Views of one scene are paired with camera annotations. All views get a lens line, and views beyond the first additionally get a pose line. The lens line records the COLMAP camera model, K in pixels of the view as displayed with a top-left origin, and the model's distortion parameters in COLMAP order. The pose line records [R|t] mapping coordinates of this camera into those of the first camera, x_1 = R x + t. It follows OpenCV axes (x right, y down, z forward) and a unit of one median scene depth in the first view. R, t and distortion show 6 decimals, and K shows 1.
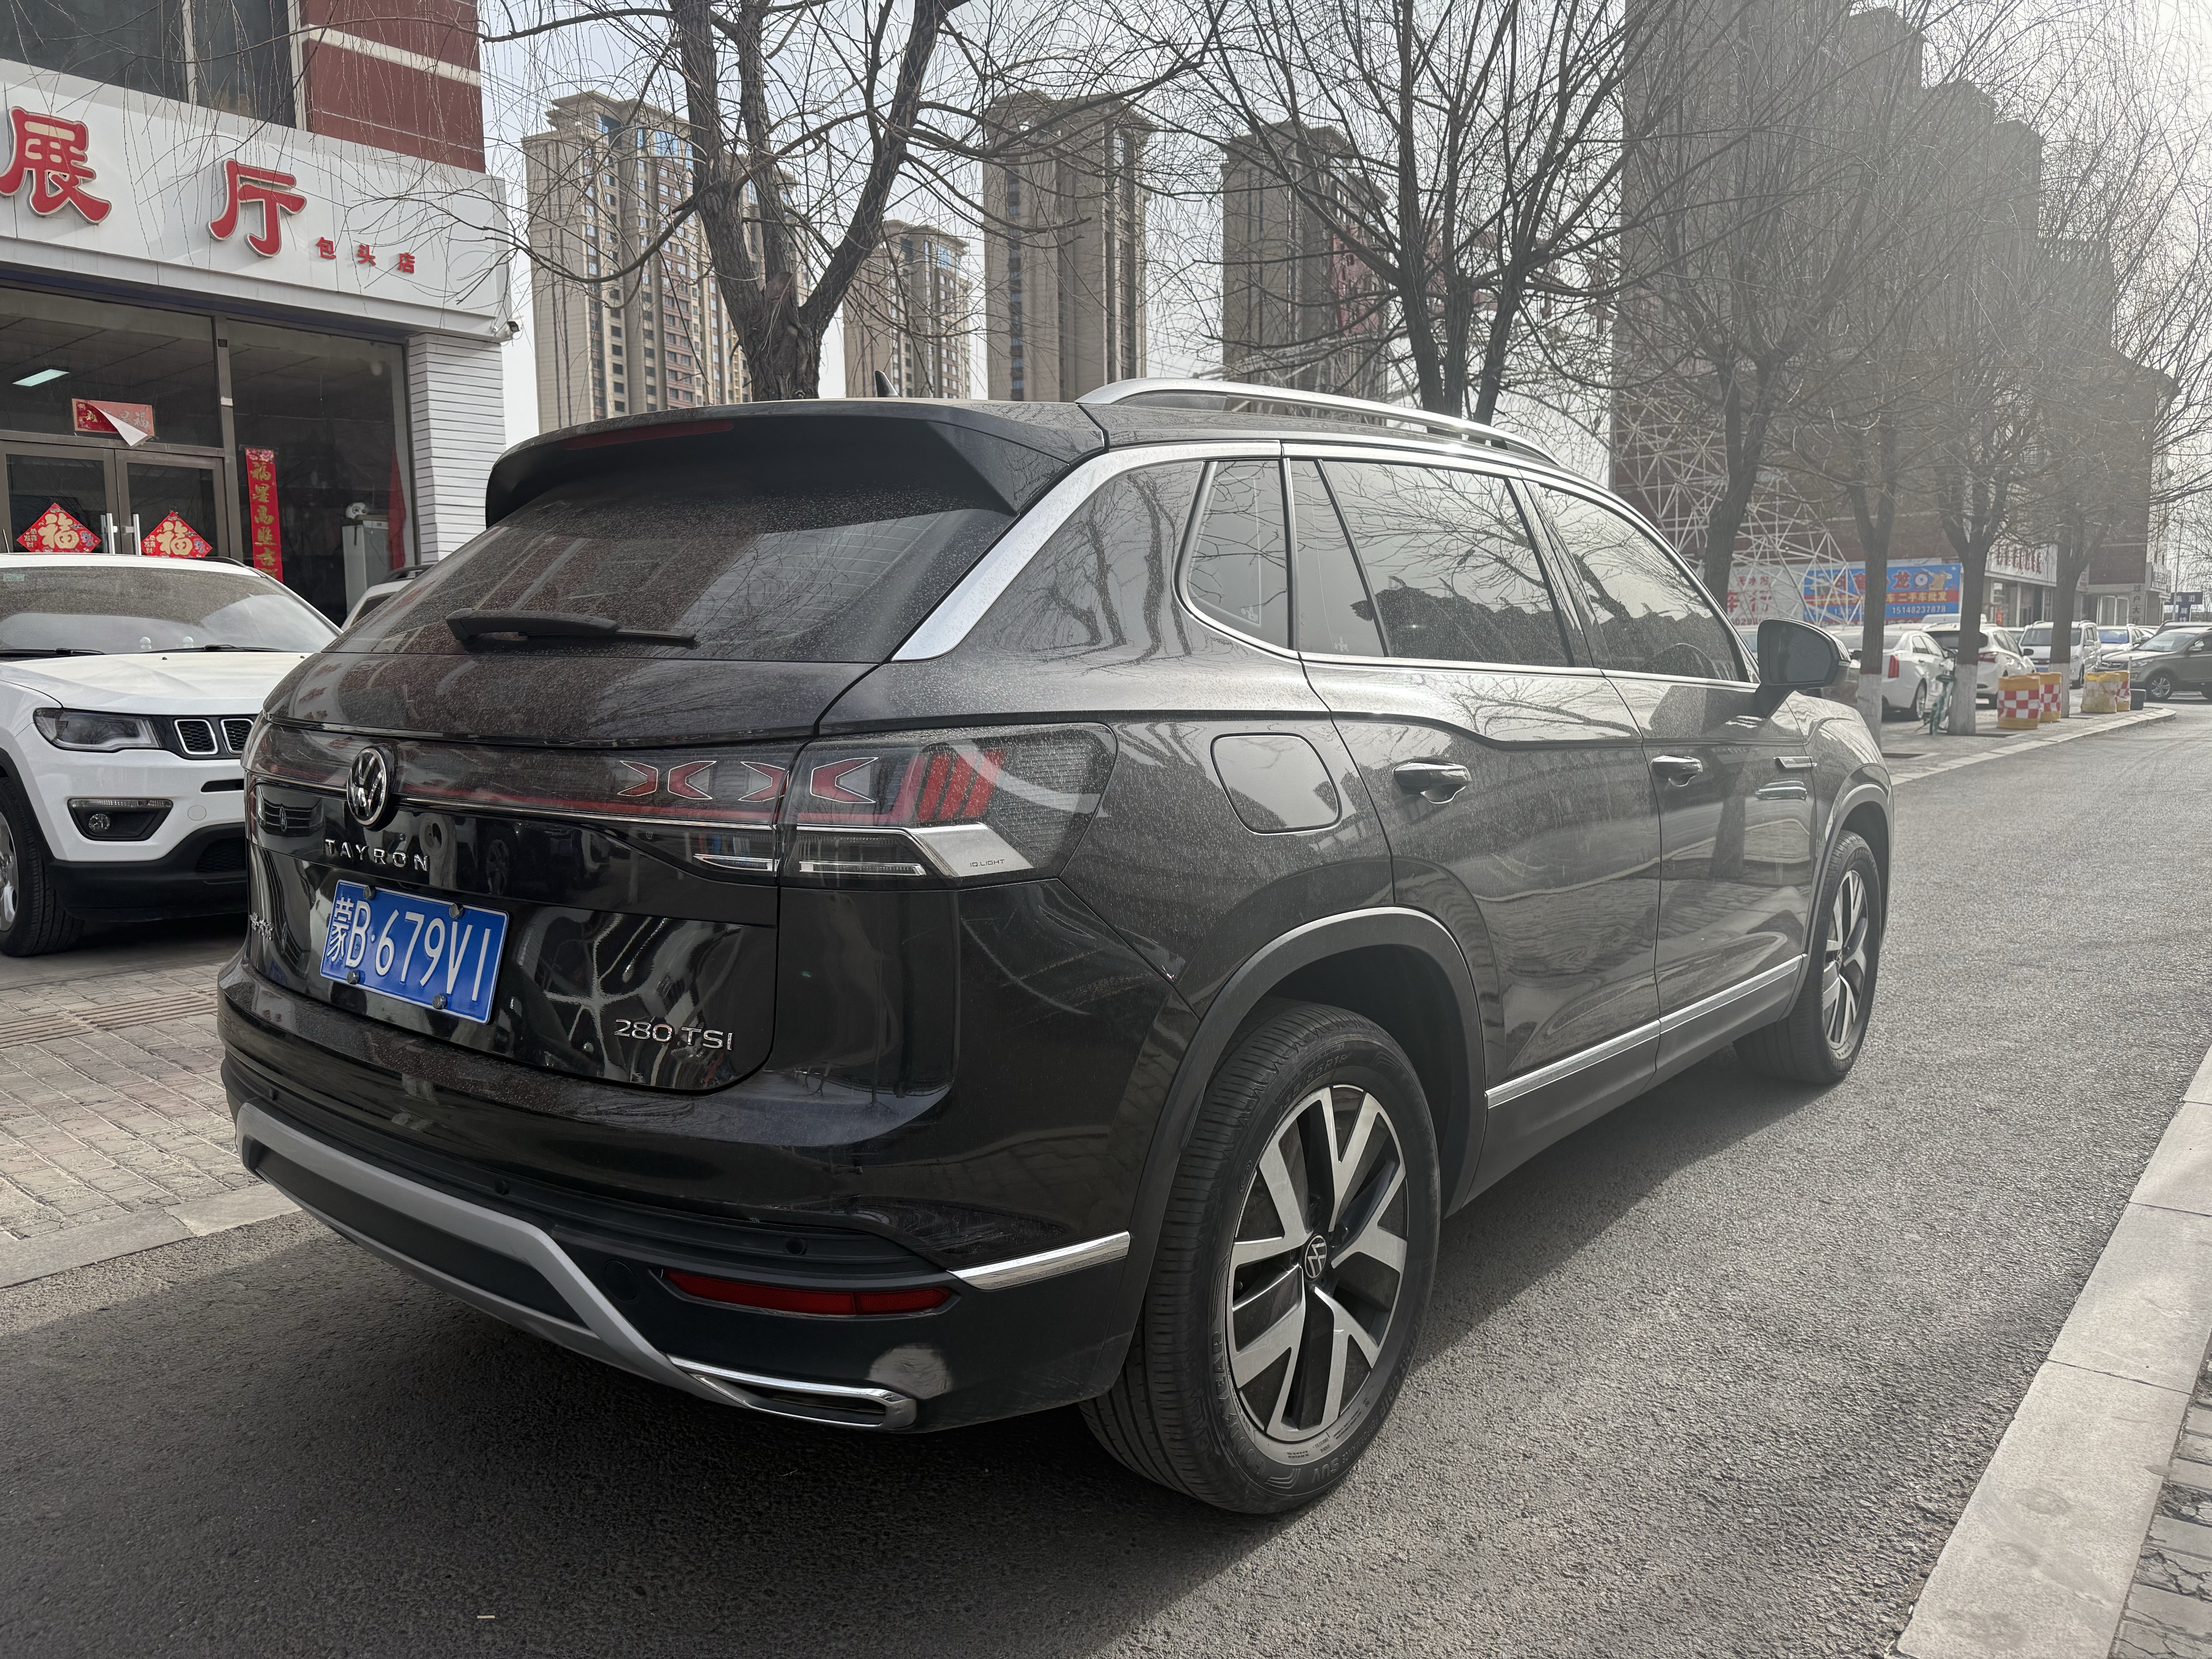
lens RADIAL K [[1557.7, 0, 1106.0], [0, 1557.7, 829.5], [0, 0, 1]] dist [0.006163, 0.001582]
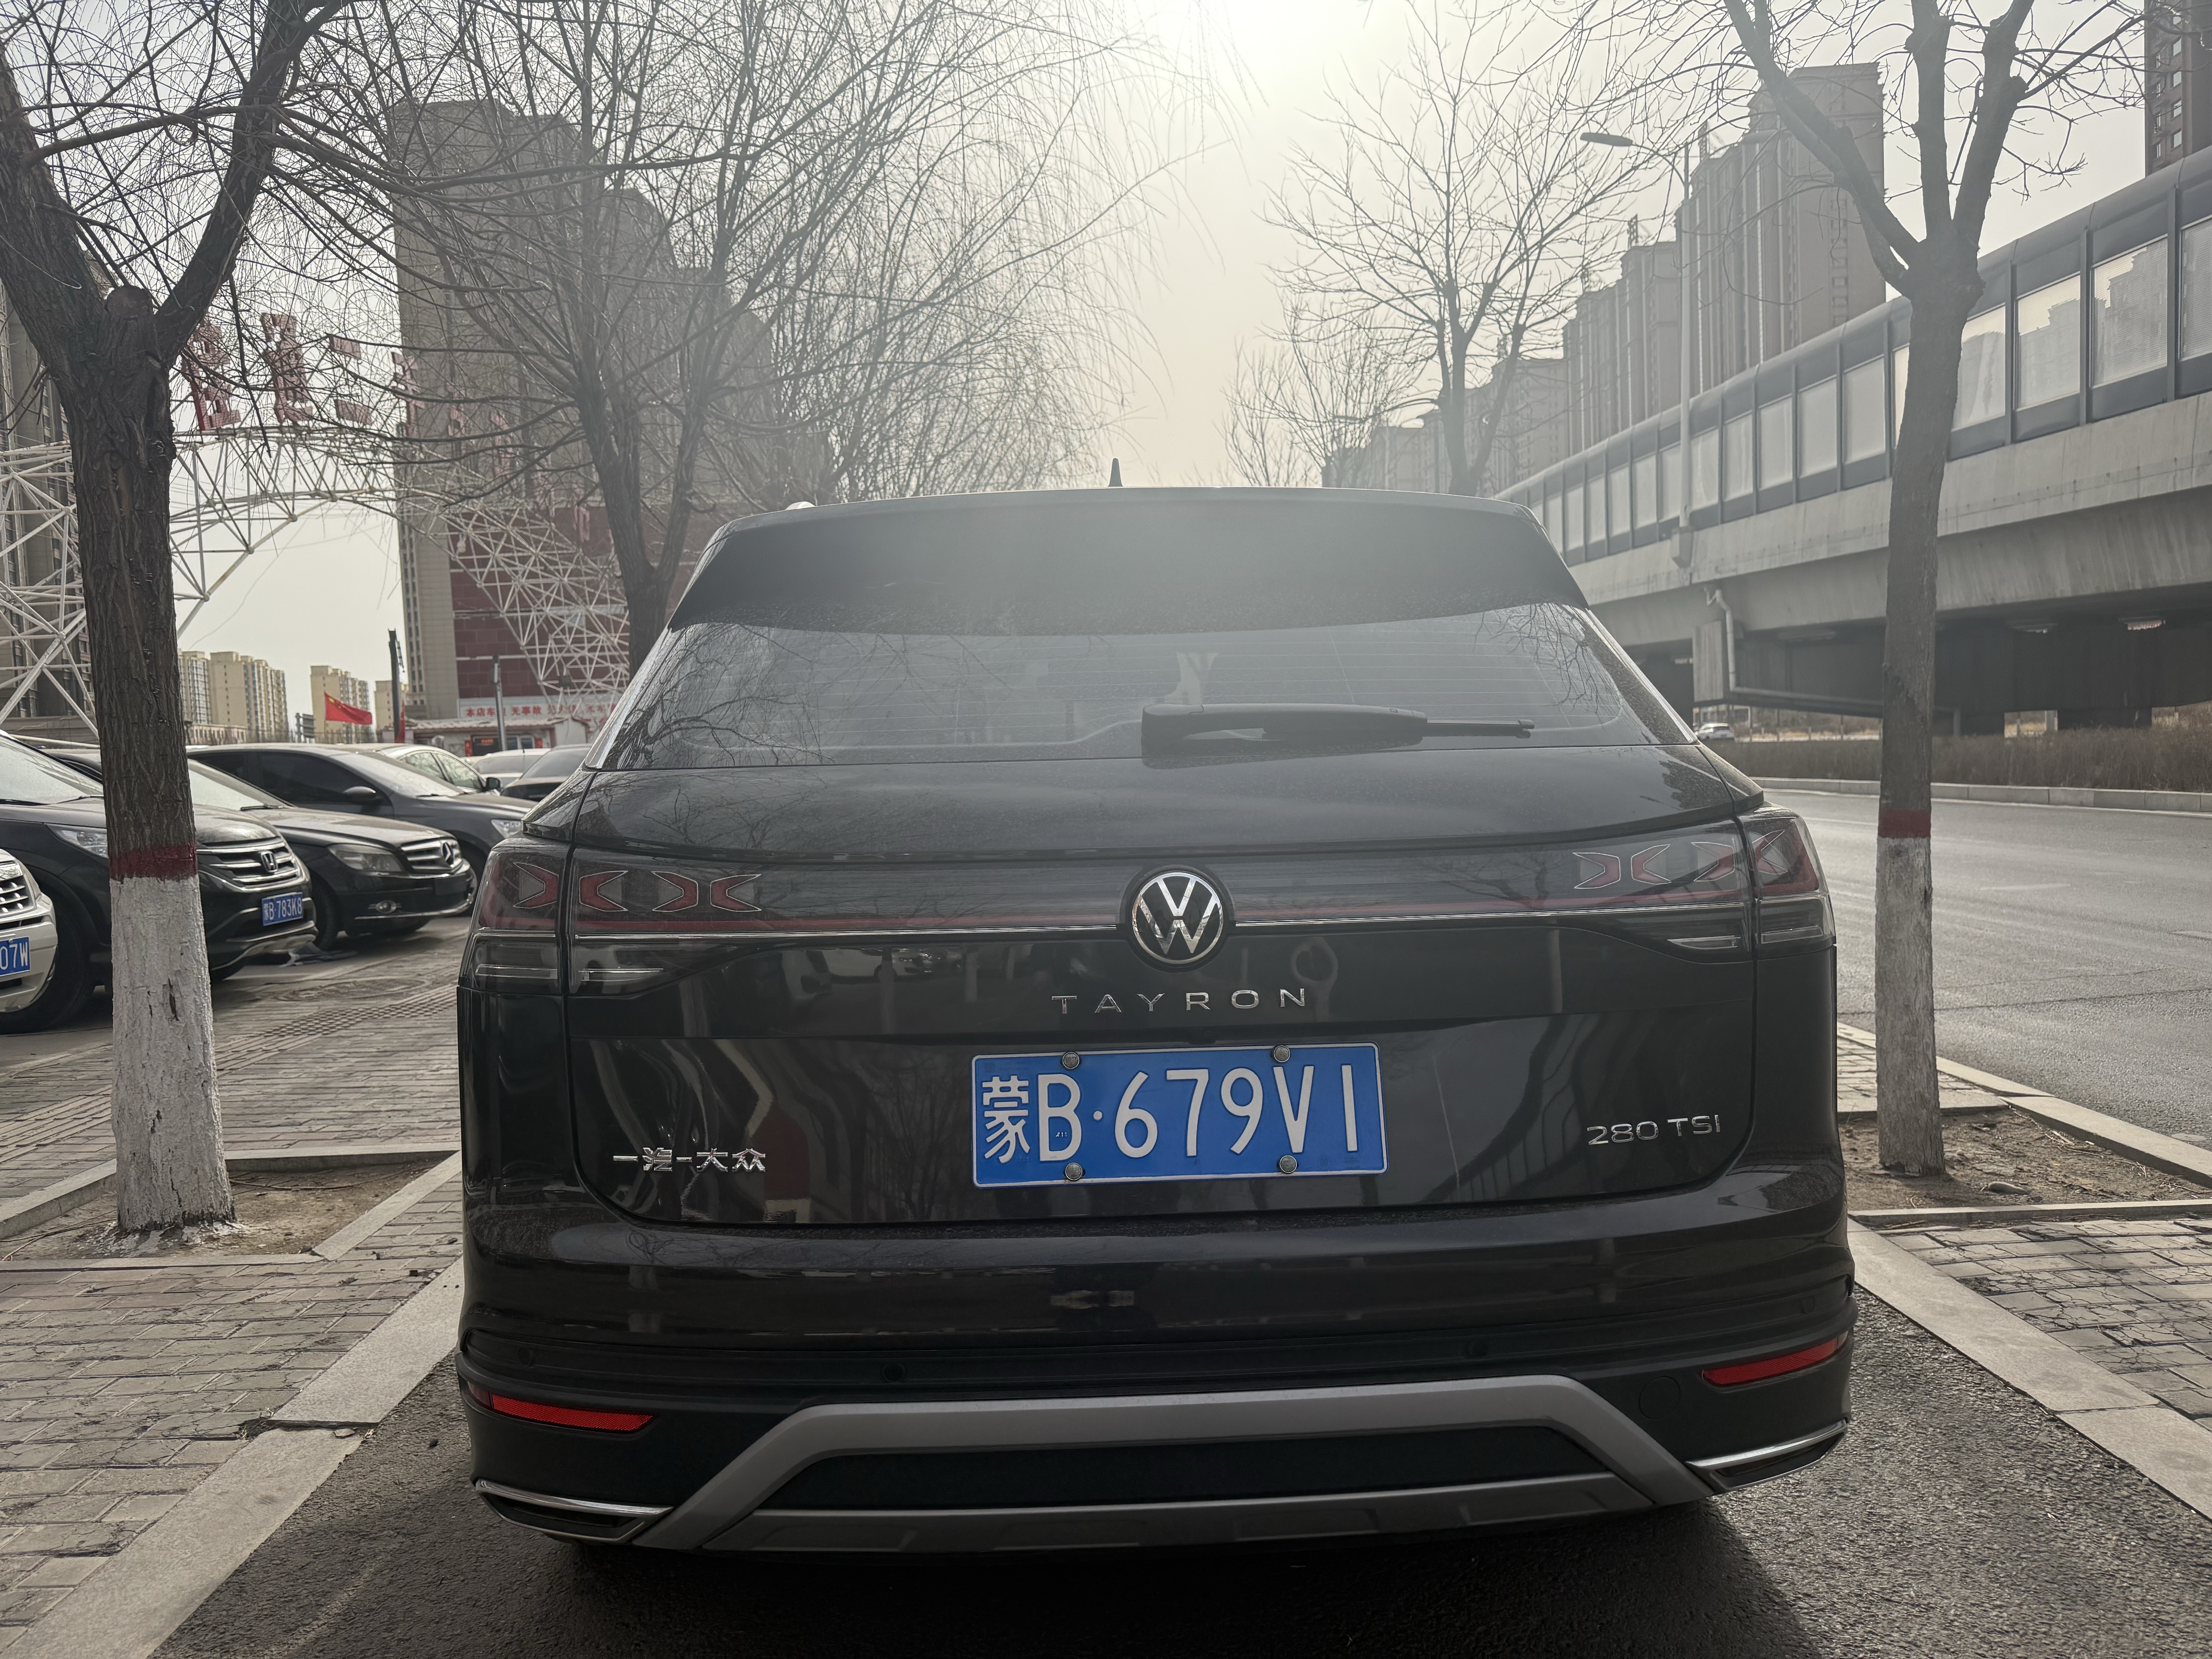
lens RADIAL K [[1518.8, 0, 1122.4], [0, 1518.8, 831.2], [0, 0, 1]] dist [0.132457, -0.187542]
pose [[0.743831, -0.053125, 0.666254, -0.956280], [0.104911, 0.993760, -0.037887, -0.041936], [-0.660083, 0.098079, 0.744762, 0.400813]]
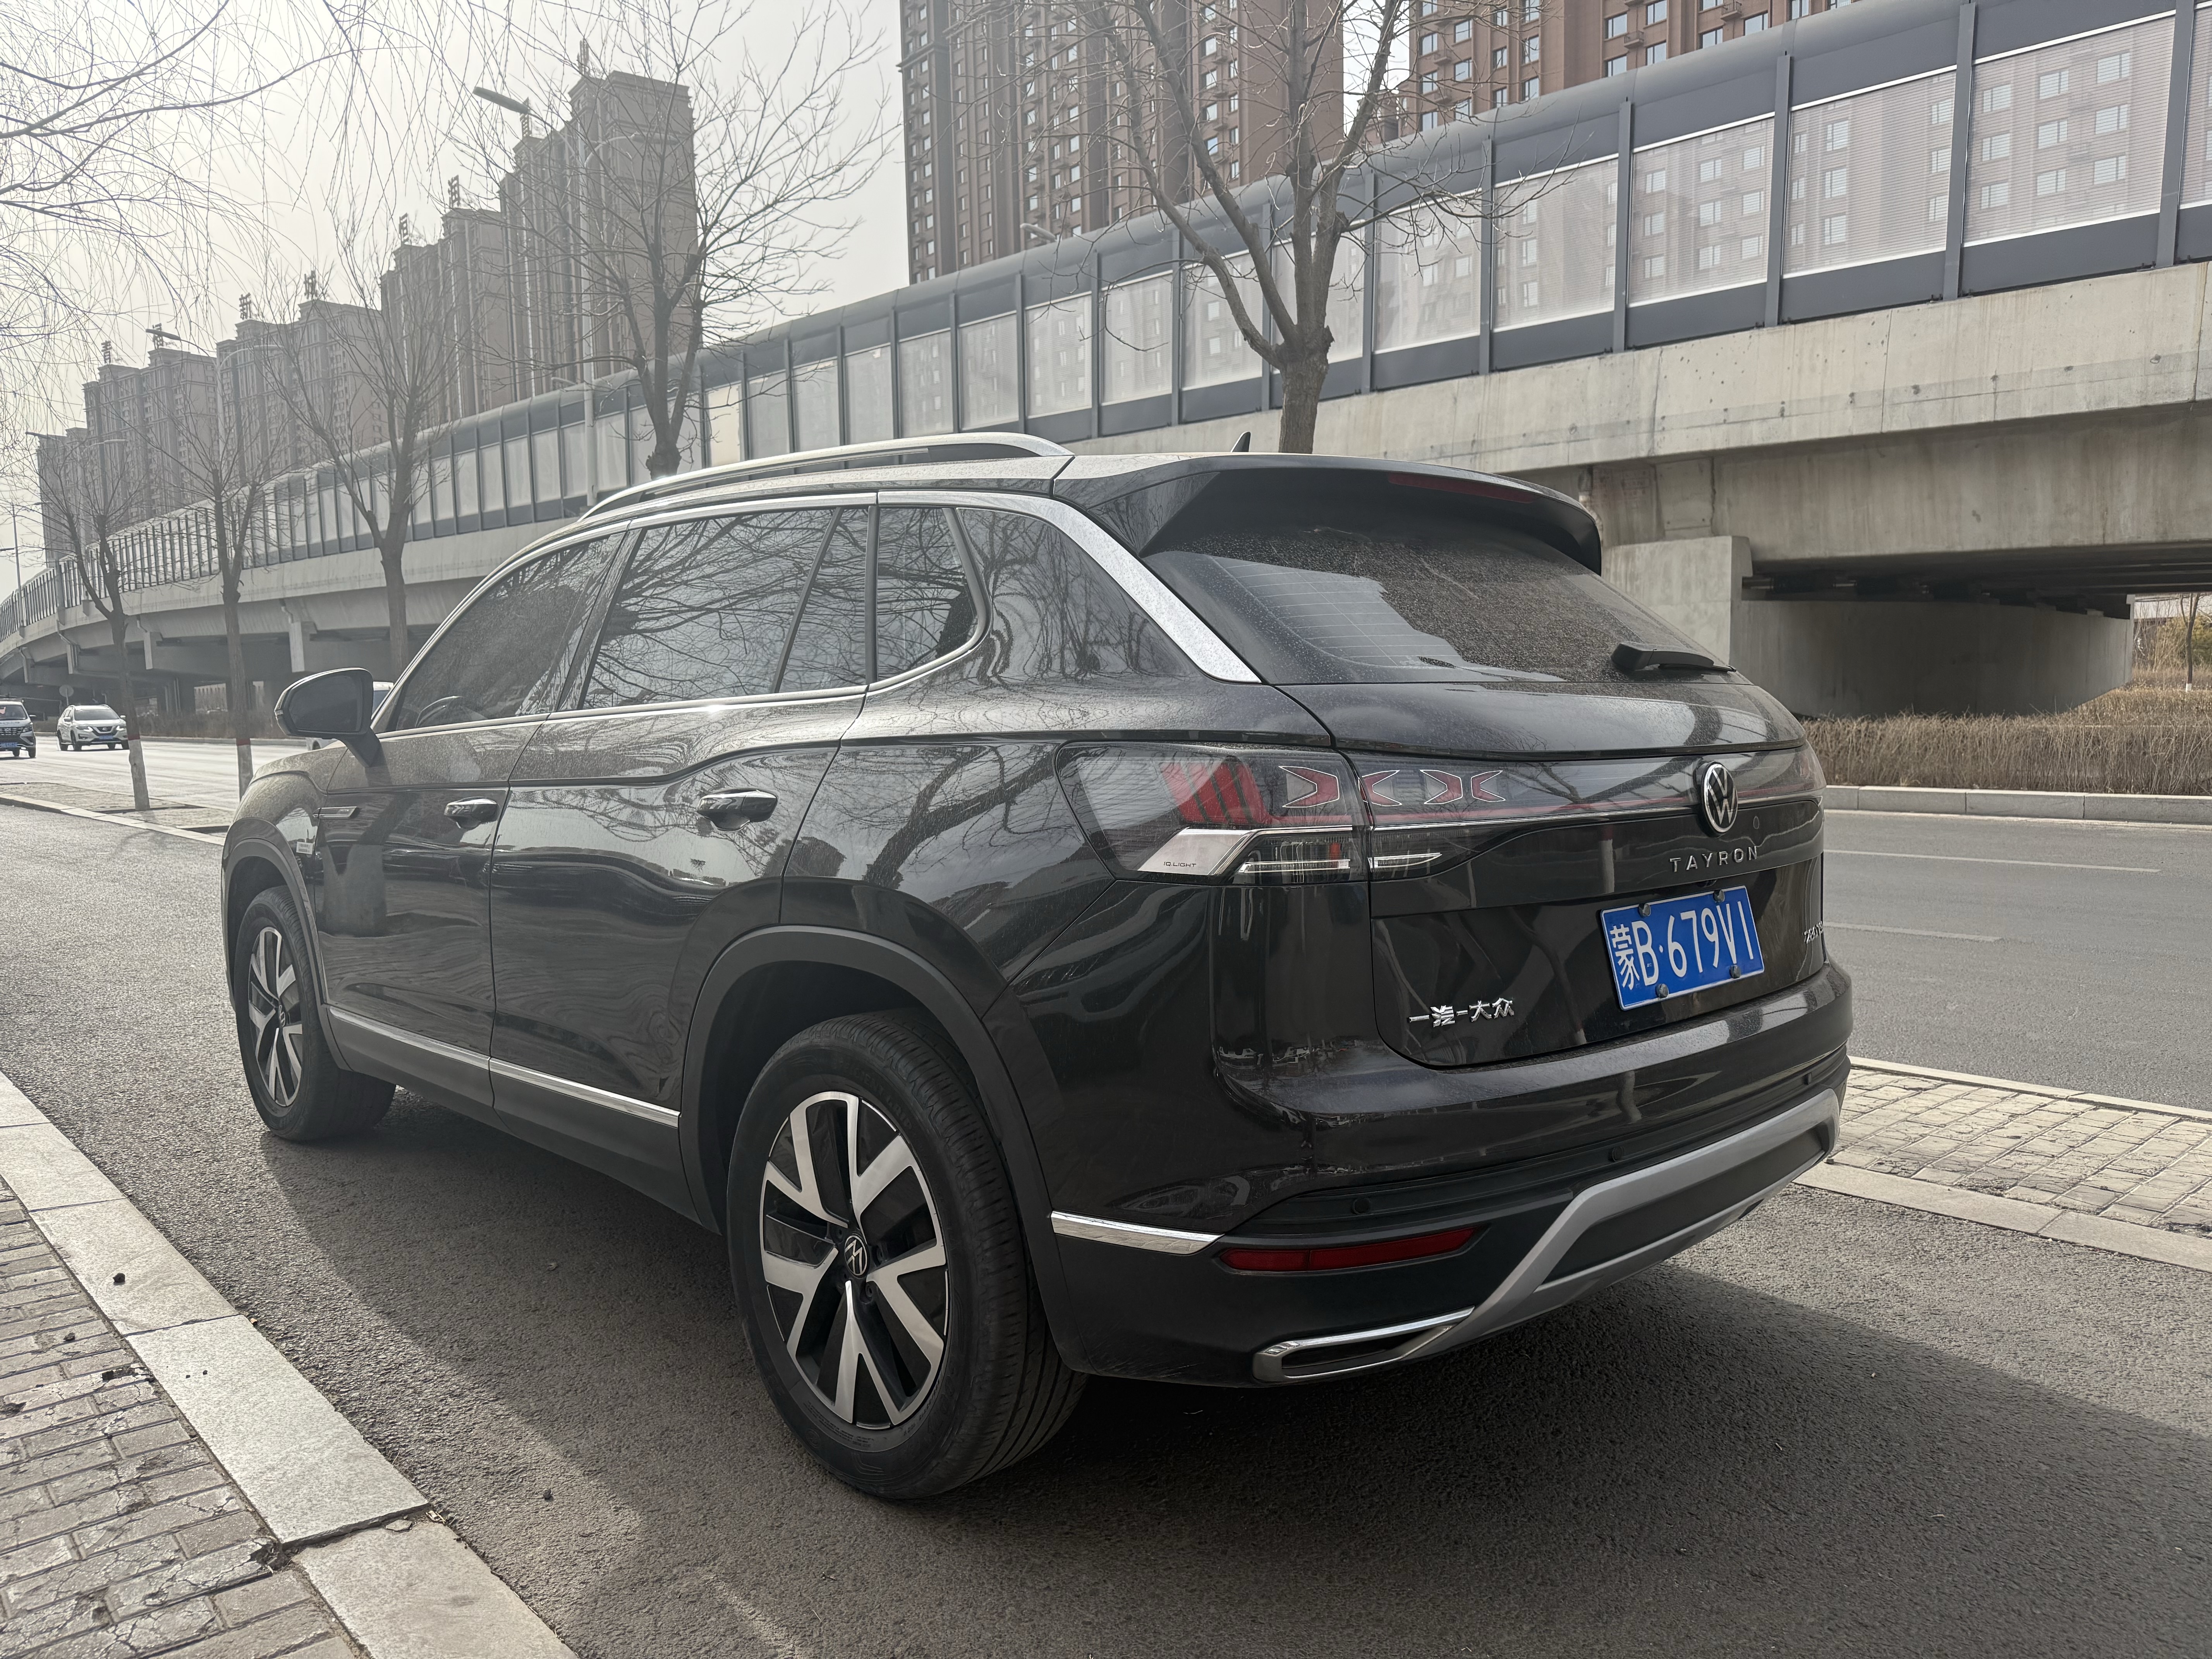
lens RADIAL K [[1557.7, 0, 1106.0], [0, 1557.7, 829.5], [0, 0, 1]] dist [0.006163, 0.001582]
pose [[0.116208, -0.071293, 0.990663, -1.527555], [0.120566, 0.991057, 0.057179, -0.113302], [-0.985880, 0.112796, 0.123764, 1.215539]]
